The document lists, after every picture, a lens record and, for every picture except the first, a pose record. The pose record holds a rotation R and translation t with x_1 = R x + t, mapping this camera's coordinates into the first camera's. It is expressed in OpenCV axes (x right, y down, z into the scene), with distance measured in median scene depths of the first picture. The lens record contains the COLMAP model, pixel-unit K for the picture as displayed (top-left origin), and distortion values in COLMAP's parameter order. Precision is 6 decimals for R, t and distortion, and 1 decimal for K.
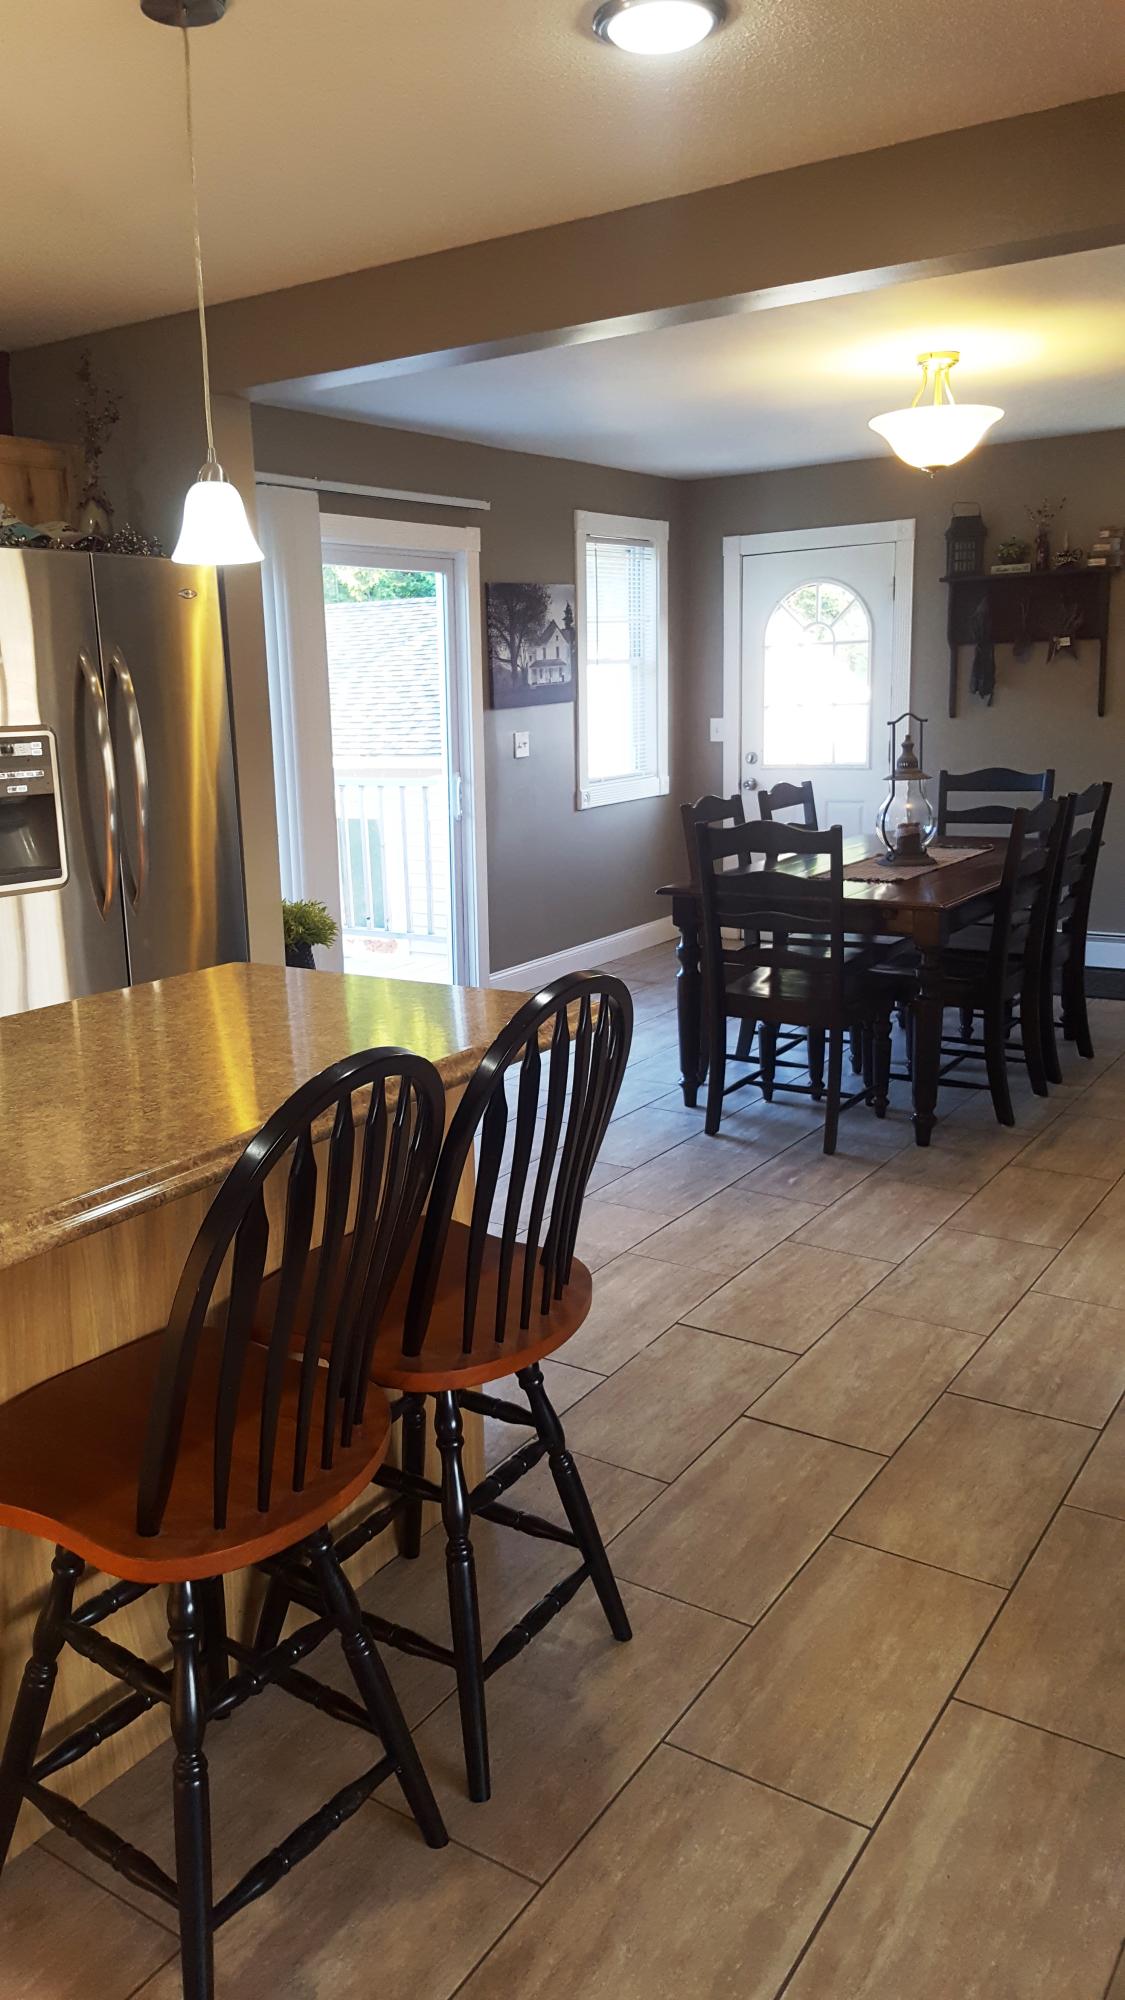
lens RADIAL K [[1491.1, 0, 492.4], [0, 1491.1, 976.3], [0, 0, 1]] dist [0.081008, -0.089596]
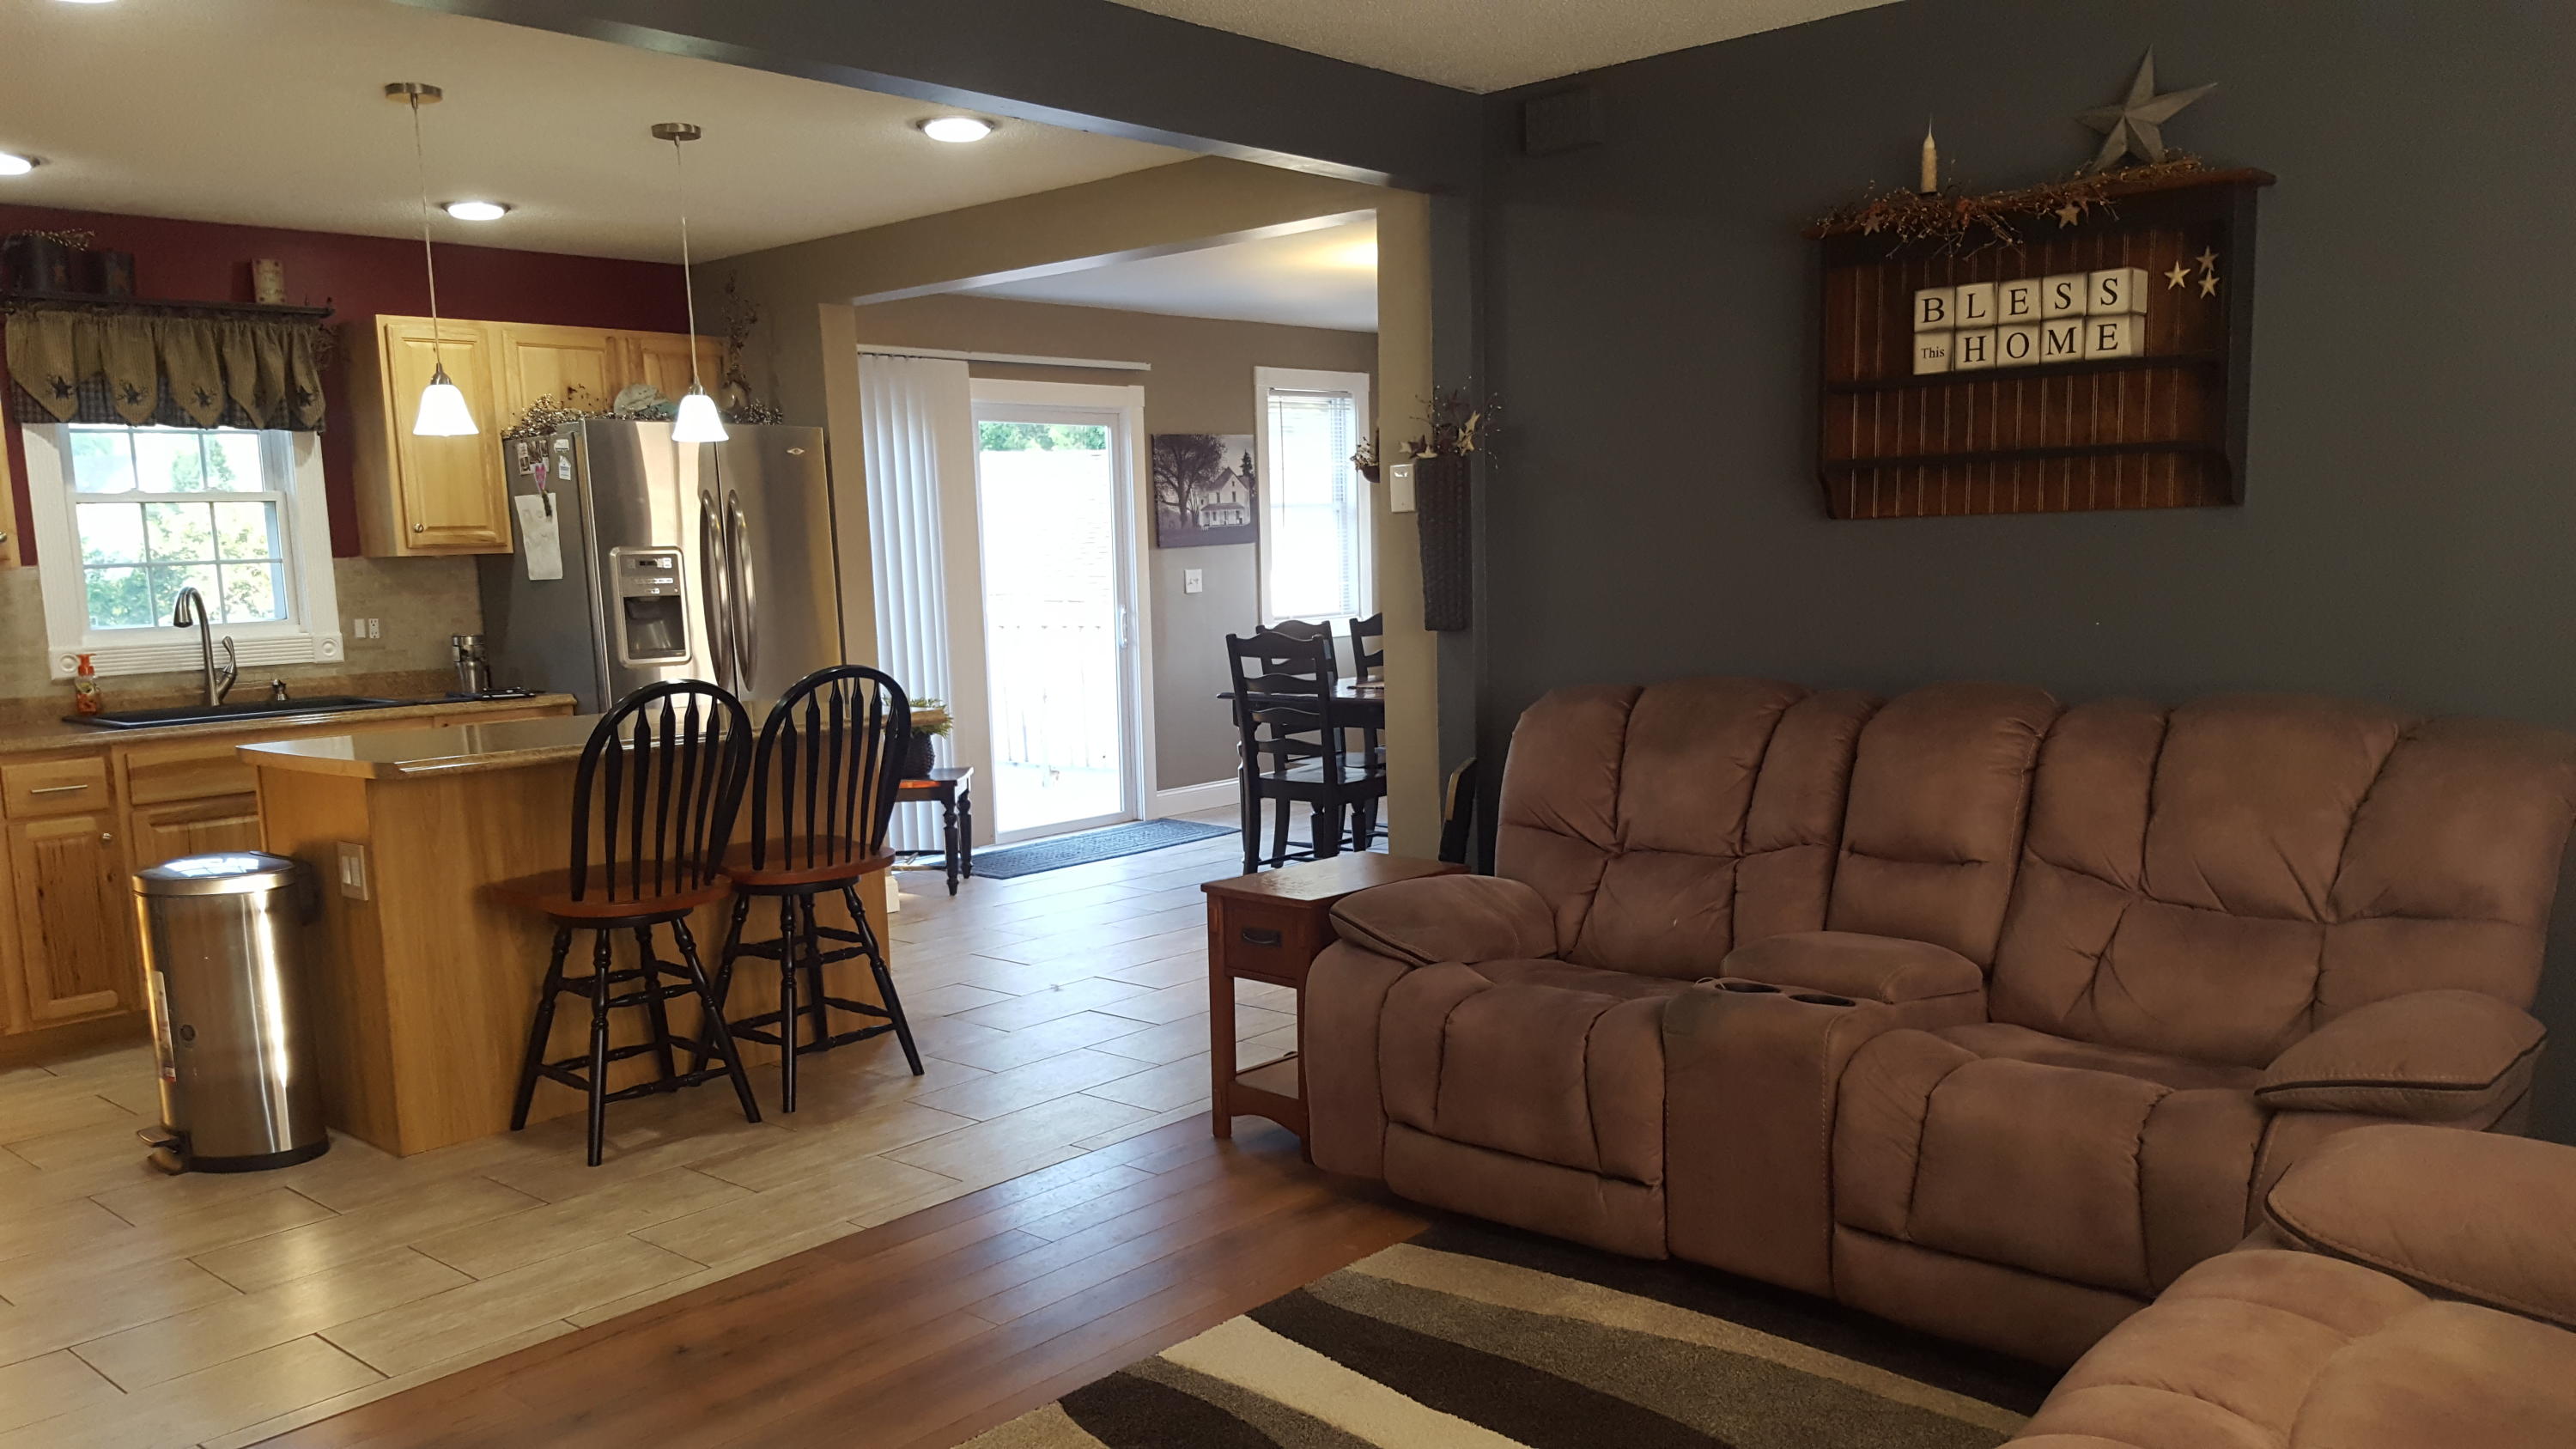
lens RADIAL K [[1920.9, 0, 1278.4], [0, 1920.9, 830.1], [0, 0, 1]] dist [0.081008, -0.089596]
pose [[0.993790, 0.029383, -0.107327, 0.251481], [-0.033398, 0.998801, -0.035803, 0.077673], [0.106146, 0.039165, 0.993579, -0.394881]]
